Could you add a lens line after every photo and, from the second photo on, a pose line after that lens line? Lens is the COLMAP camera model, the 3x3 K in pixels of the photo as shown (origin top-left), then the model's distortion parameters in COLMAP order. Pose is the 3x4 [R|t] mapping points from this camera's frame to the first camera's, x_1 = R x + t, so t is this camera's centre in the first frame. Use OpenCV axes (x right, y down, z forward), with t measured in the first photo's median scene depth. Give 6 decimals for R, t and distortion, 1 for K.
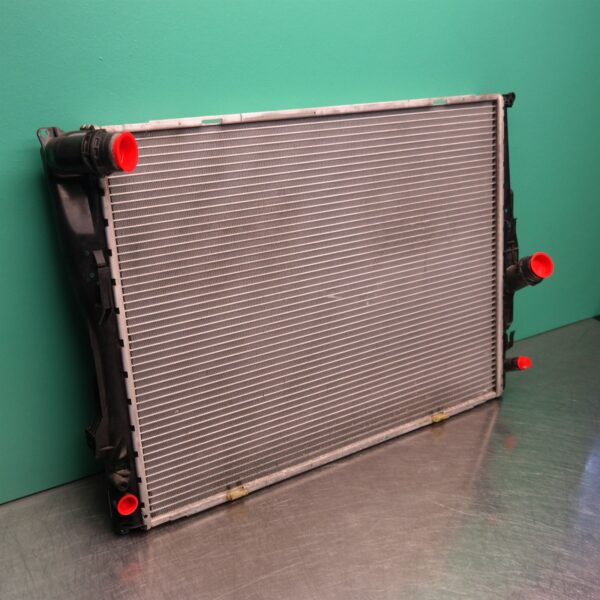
lens RADIAL K [[742.7, 0, 300.0], [0, 742.7, 300.0], [0, 0, 1]] dist [0.024362, 0.017165]
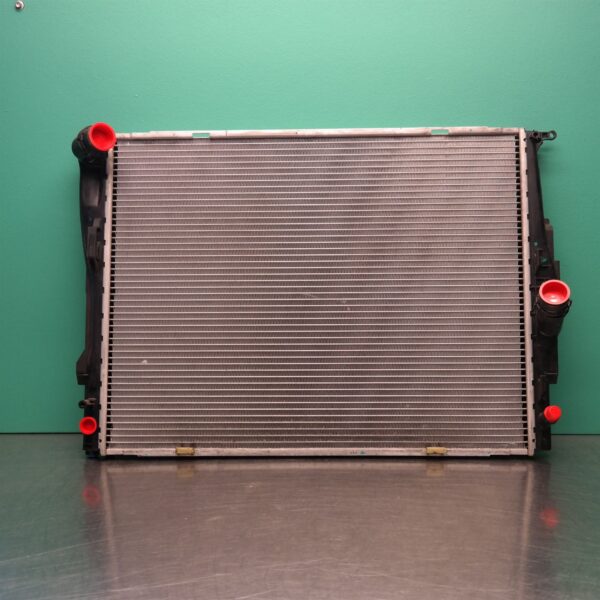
lens RADIAL K [[742.7, 0, 300.0], [0, 742.7, 300.0], [0, 0, 1]] dist [0.024362, 0.017165]
pose [[0.821060, 0.010655, -0.570742, 0.753576], [-0.194452, 0.945250, -0.262090, 0.333994], [0.536702, 0.326173, 0.778179, 0.167587]]
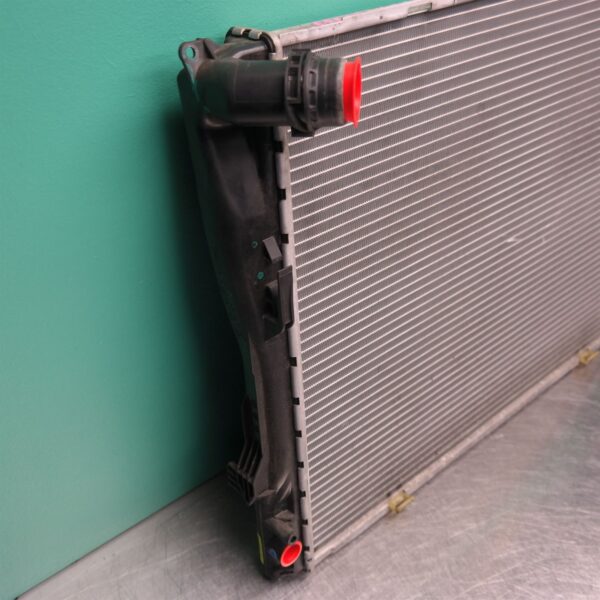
lens RADIAL K [[742.7, 0, 300.0], [0, 742.7, 300.0], [0, 0, 1]] dist [0.024362, 0.017165]
pose [[0.989367, -0.062819, 0.131171, -0.305586], [0.027712, 0.966809, 0.253993, -0.161428], [-0.142773, -0.247657, 0.958270, 0.346786]]
